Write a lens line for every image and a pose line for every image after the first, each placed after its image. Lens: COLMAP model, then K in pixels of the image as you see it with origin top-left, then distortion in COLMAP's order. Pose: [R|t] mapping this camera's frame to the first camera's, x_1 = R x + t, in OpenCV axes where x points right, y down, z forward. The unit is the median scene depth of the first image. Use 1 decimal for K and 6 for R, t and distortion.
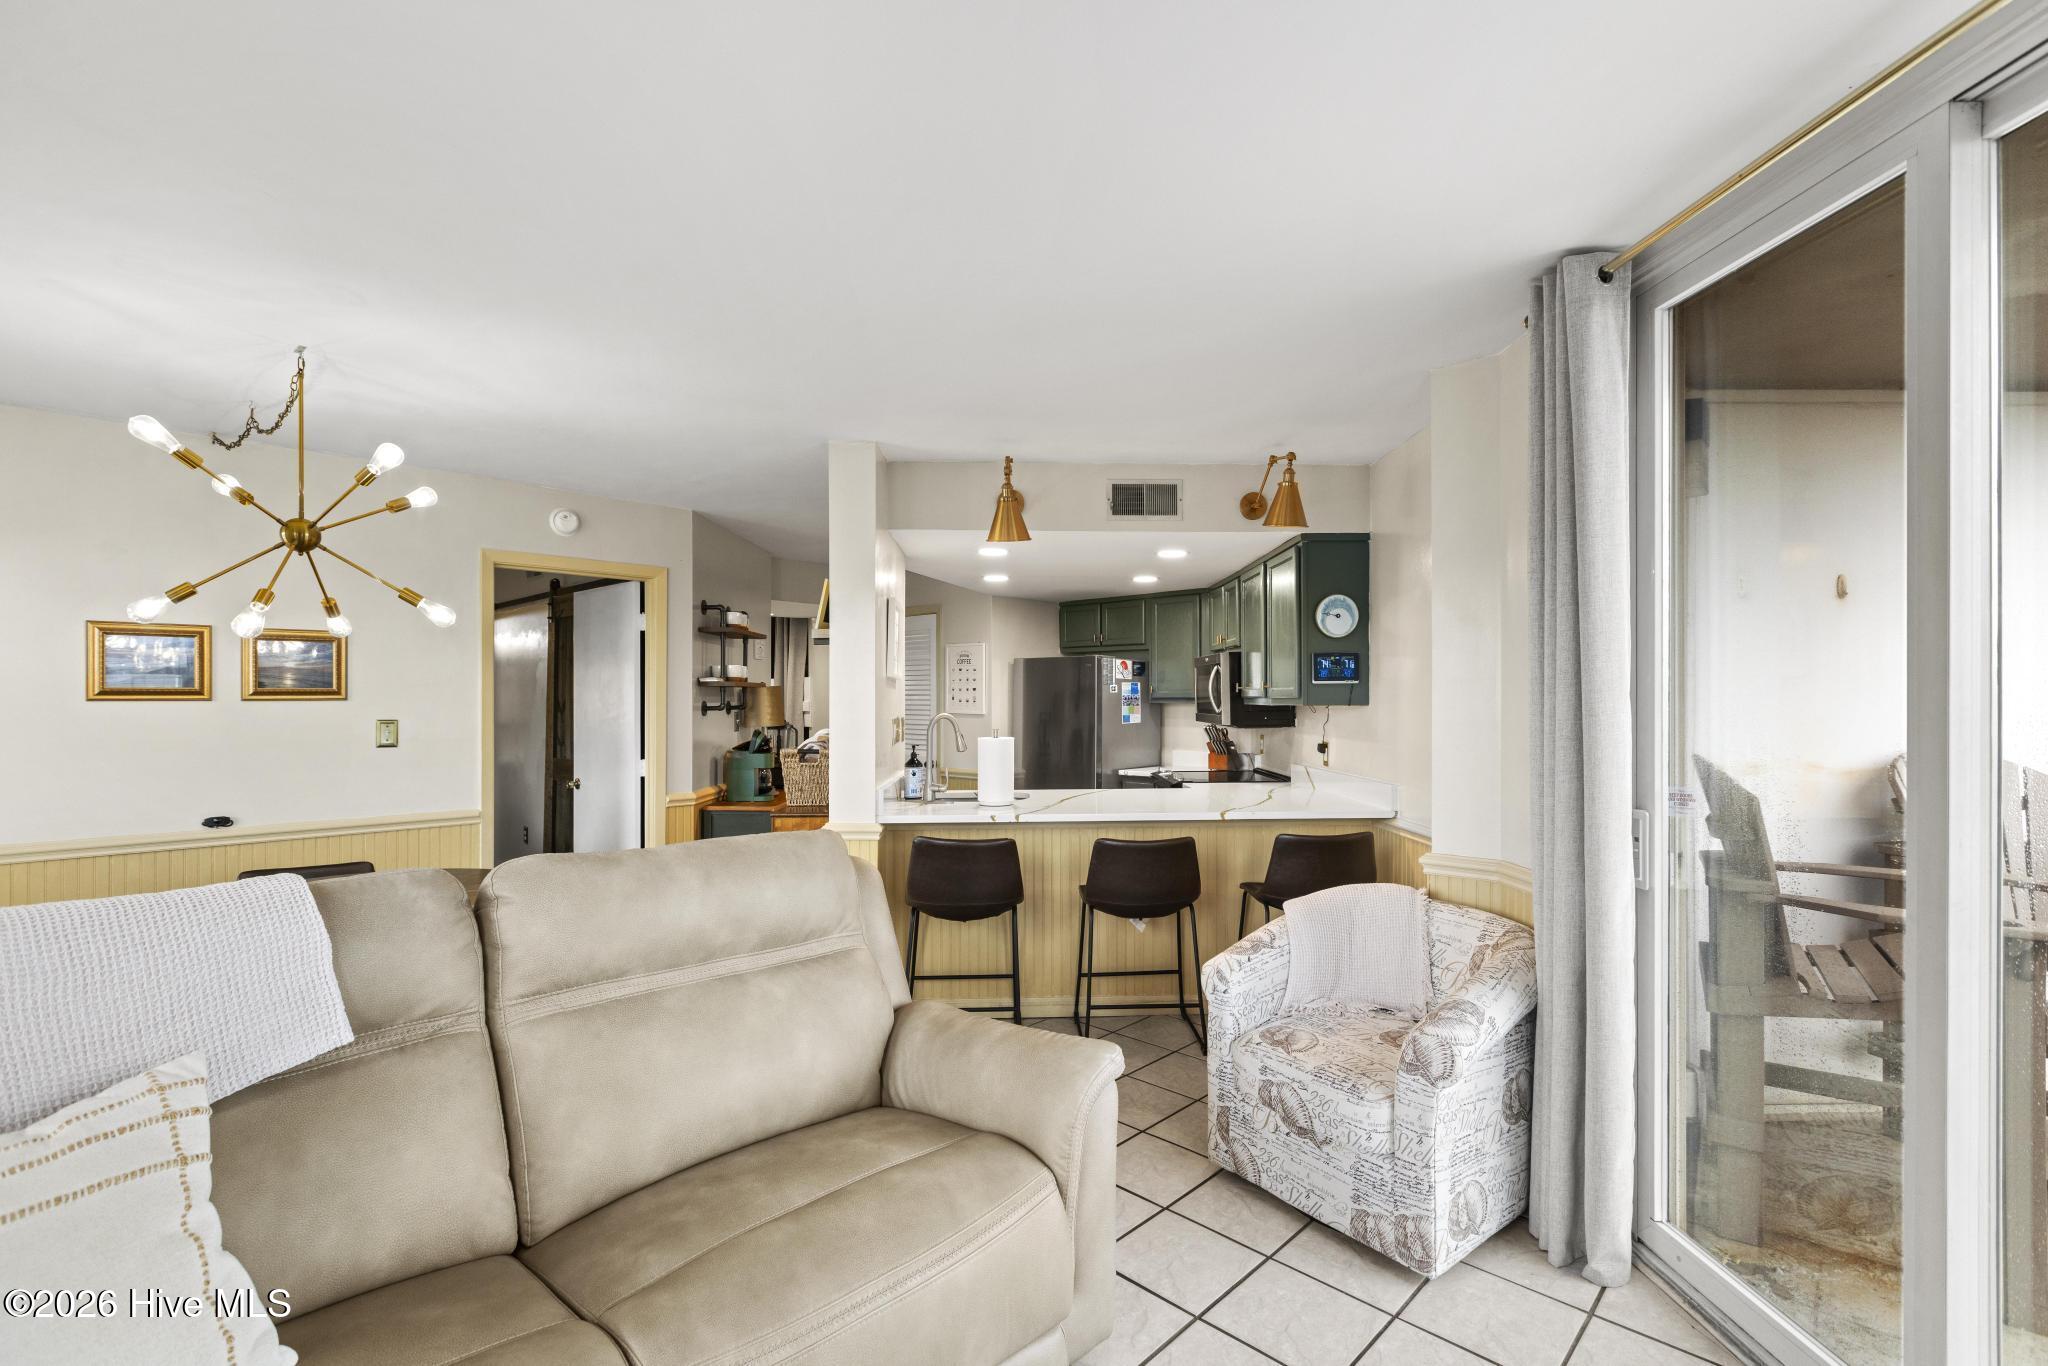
lens RADIAL K [[917.3, 0, 1017.9], [0, 917.3, 691.7], [0, 0, 1]] dist [-0.001942, -0.000933]
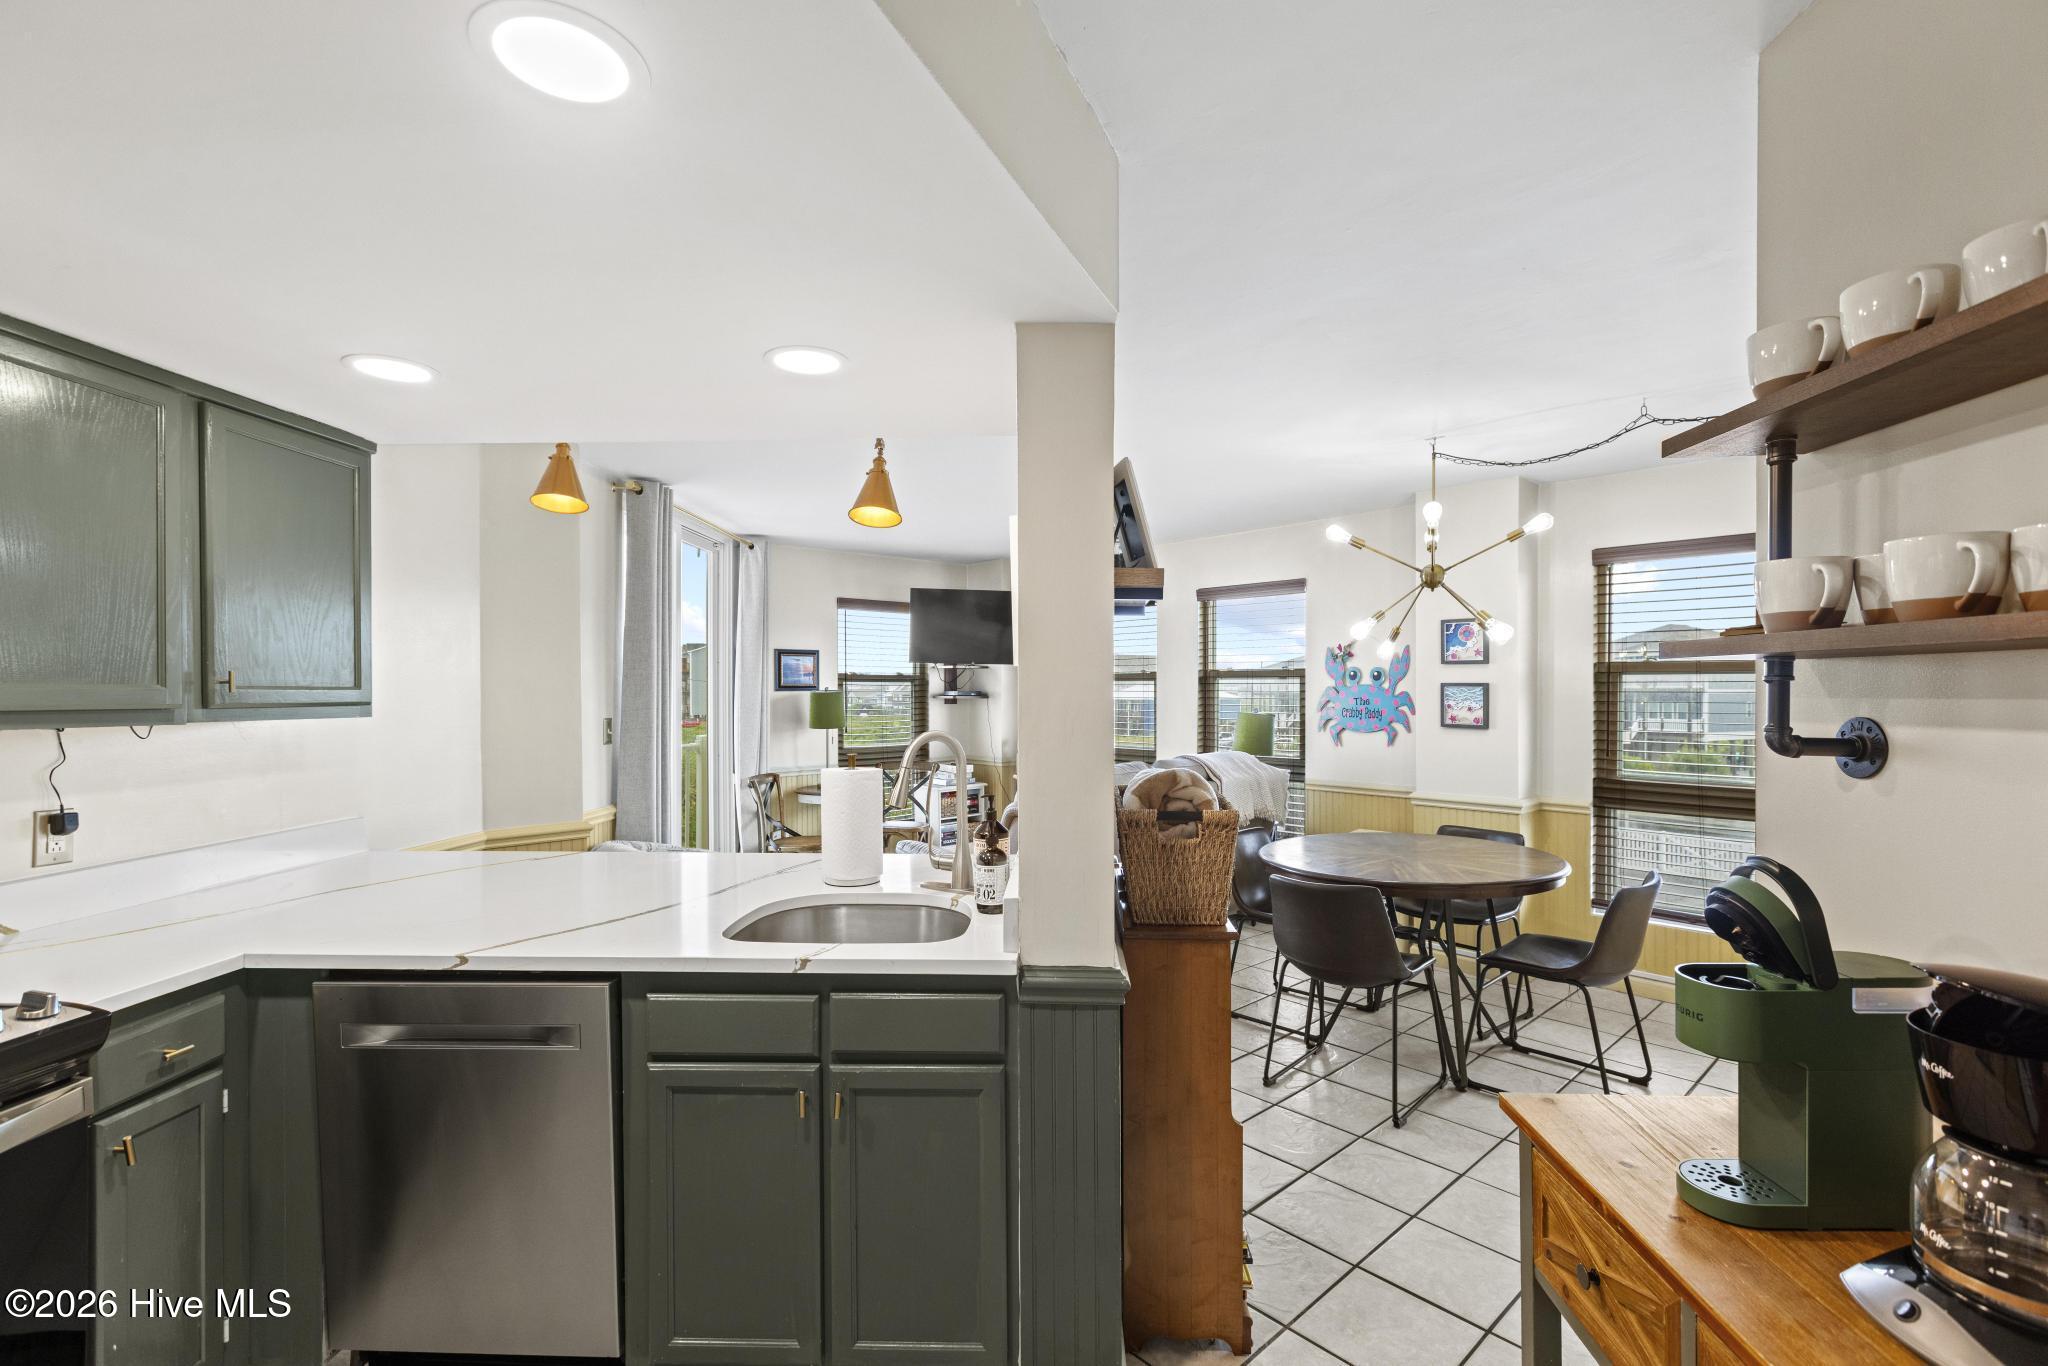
lens RADIAL K [[903.7, 0, 1023.8], [0, 903.7, 698.6], [0, 0, 1]] dist [0.002833, -0.000606]
pose [[-0.998199, 0.007145, 0.059561, -0.137391], [0.007136, 0.999974, -0.000354, 0.004583], [-0.059562, 0.000072, -0.998225, 1.264974]]
